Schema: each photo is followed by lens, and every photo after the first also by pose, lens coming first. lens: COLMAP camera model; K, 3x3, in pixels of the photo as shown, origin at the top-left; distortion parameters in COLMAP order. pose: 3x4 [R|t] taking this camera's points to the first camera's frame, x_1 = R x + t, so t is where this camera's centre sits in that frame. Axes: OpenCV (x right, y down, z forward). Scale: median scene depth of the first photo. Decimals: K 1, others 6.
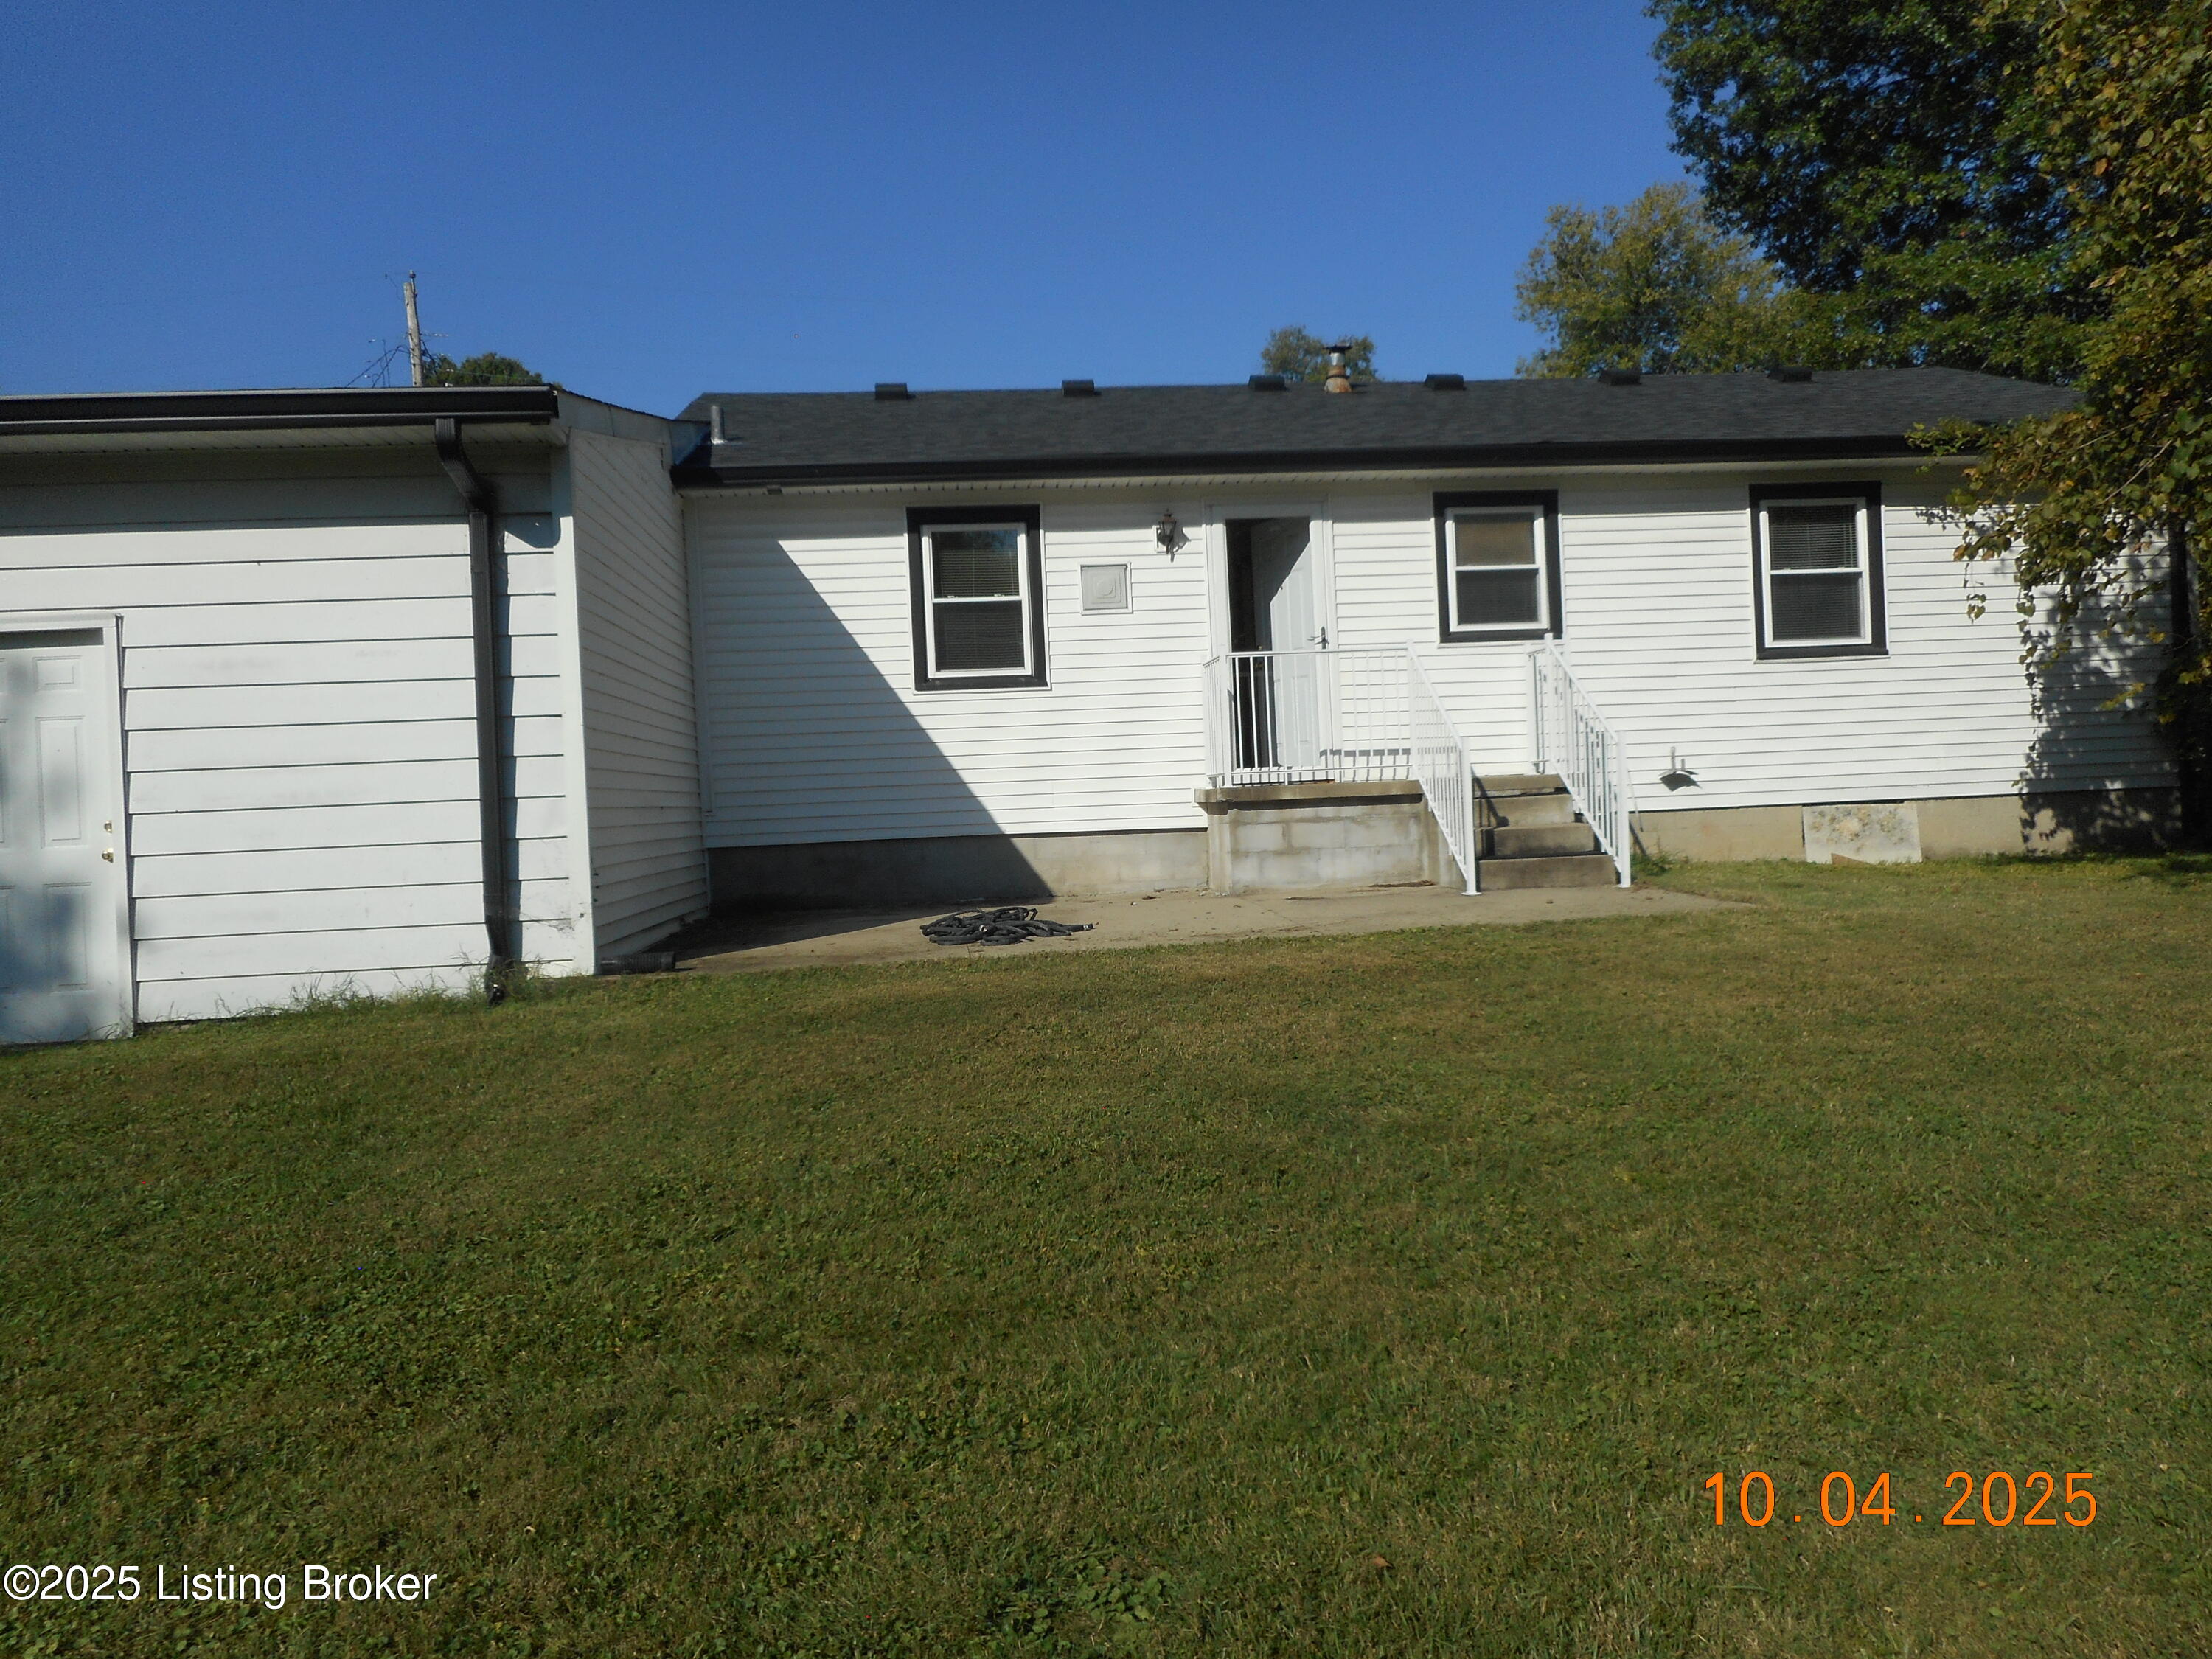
lens RADIAL K [[1616.2, 0, 1105.9], [0, 1616.2, 860.9], [0, 0, 1]] dist [-0.017933, -0.006938]
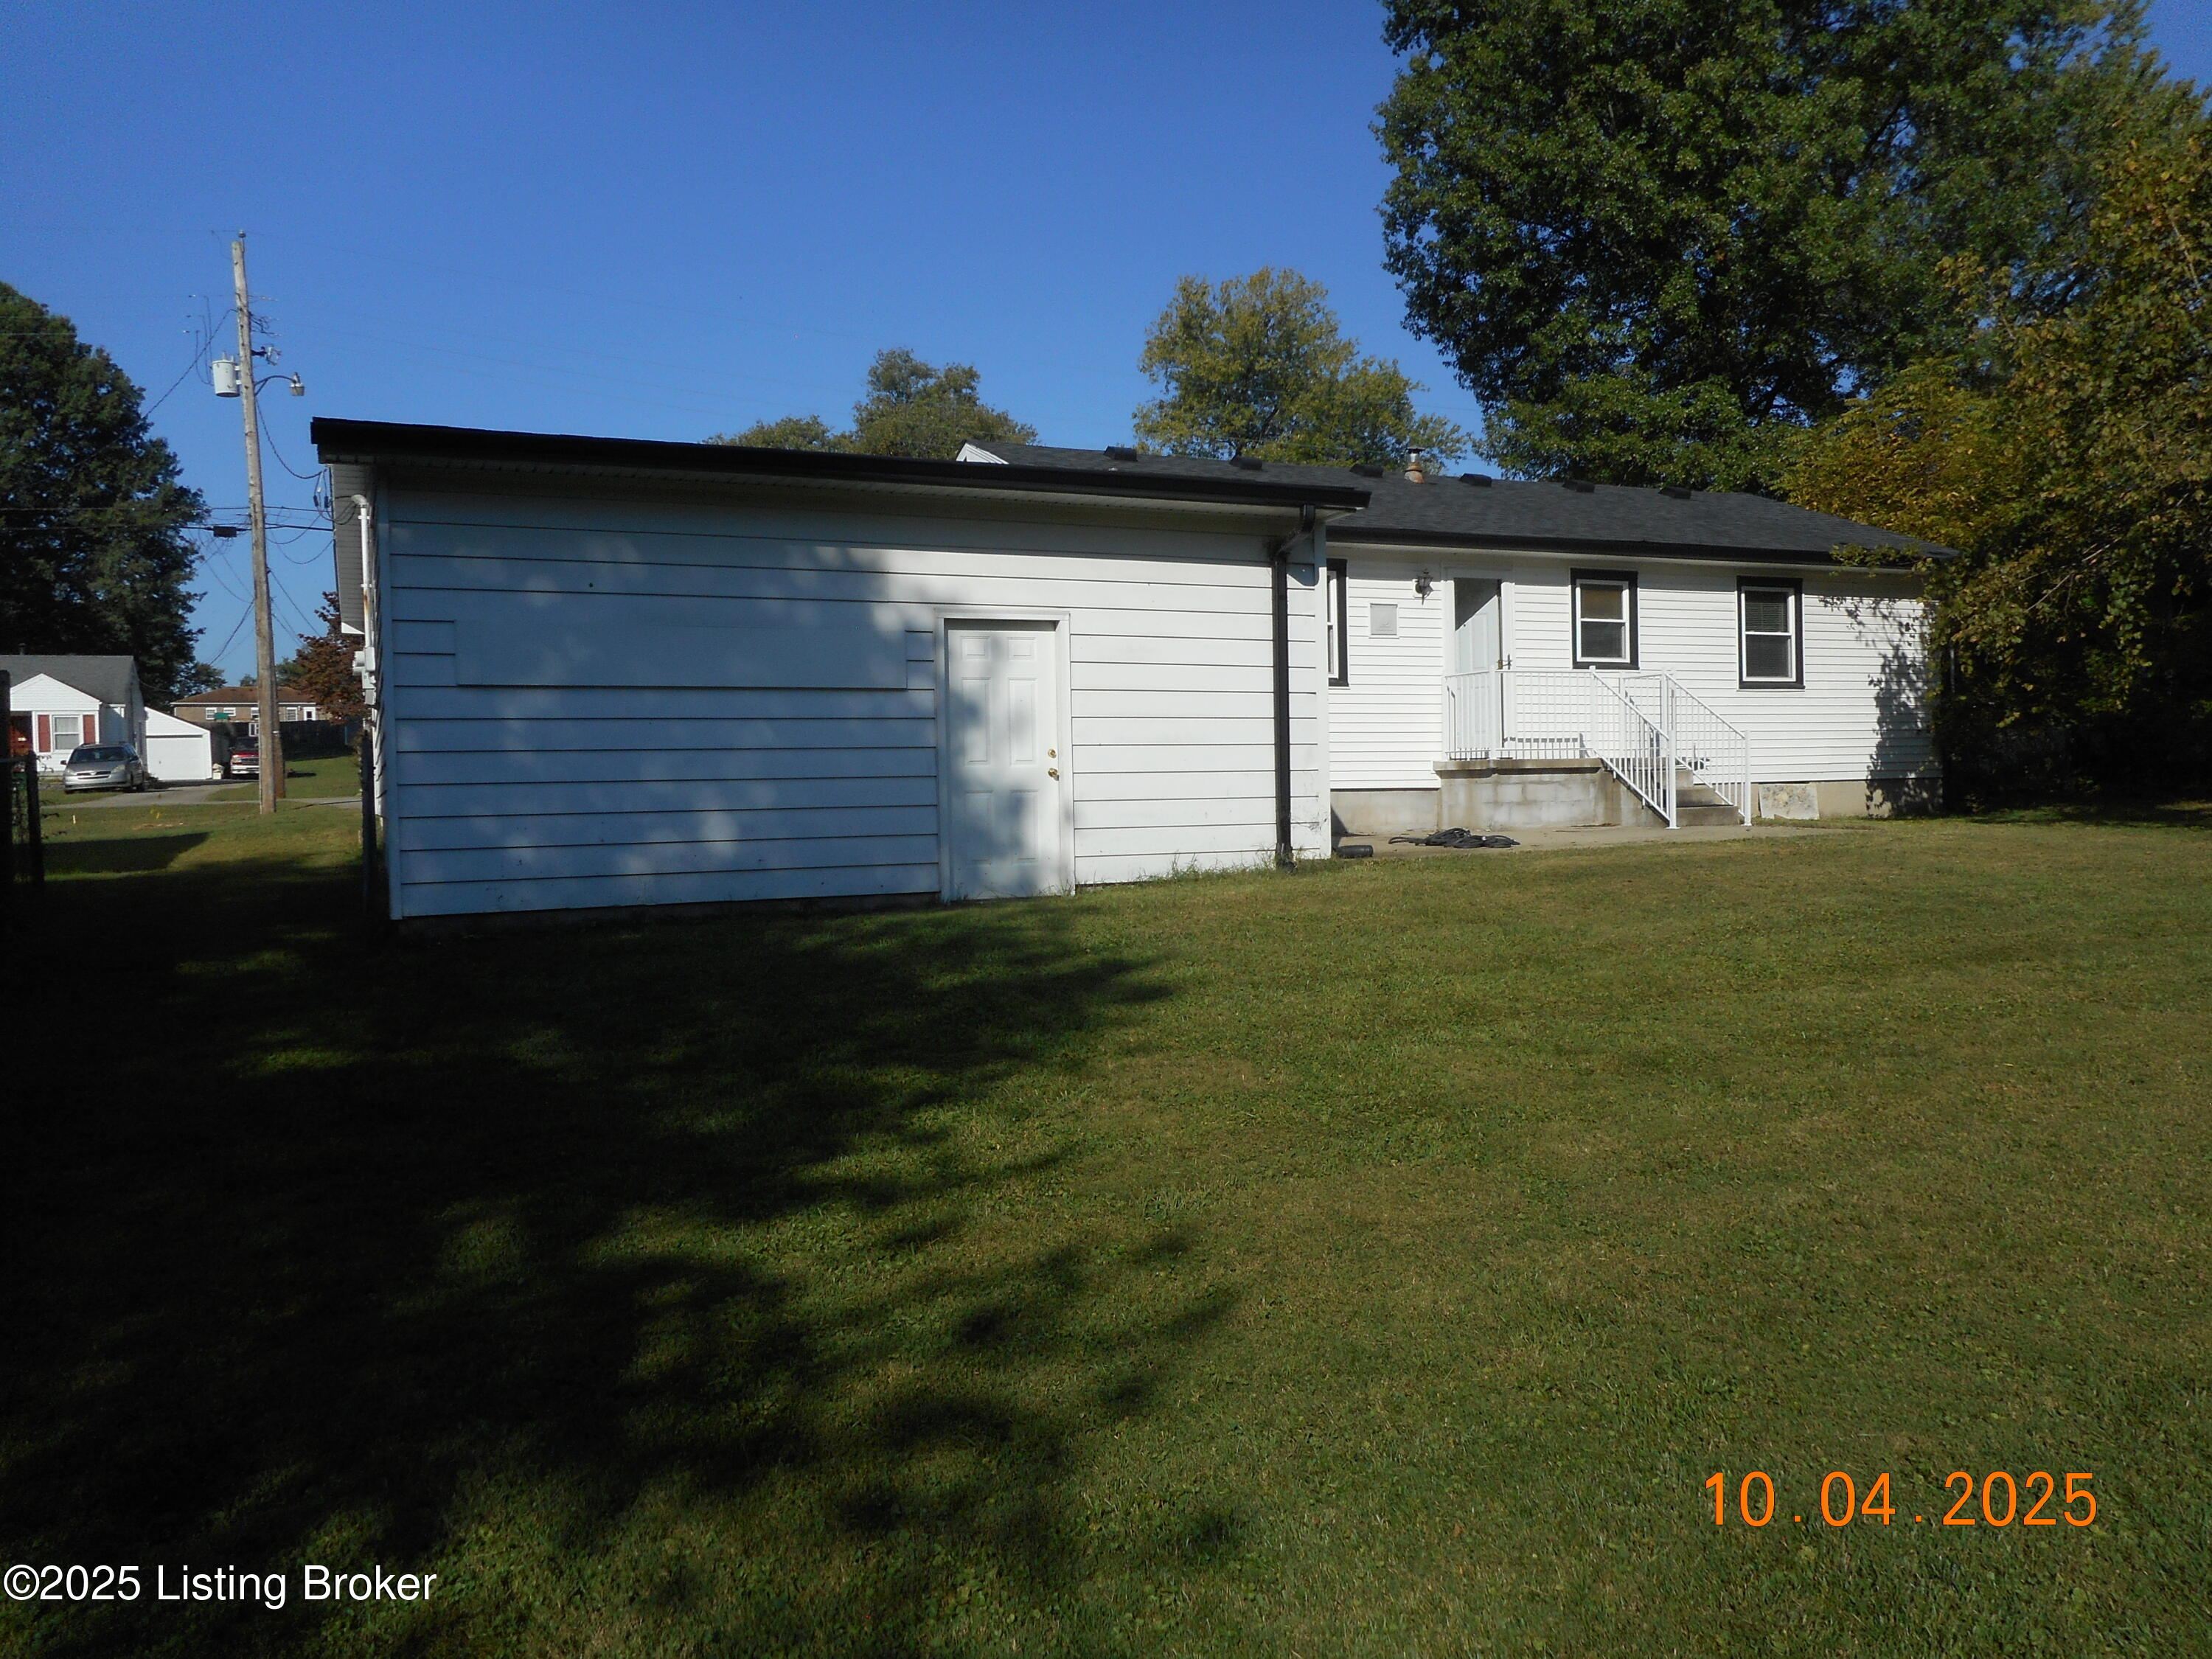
lens RADIAL K [[1673.5, 0, 1110.9], [0, 1673.5, 845.5], [0, 0, 1]] dist [-0.014733, 0.007027]
pose [[0.940443, 0.009739, 0.339812, -0.718274], [-0.002908, 0.999783, -0.020604, 0.062014], [-0.339939, 0.018389, 0.940268, -0.308685]]
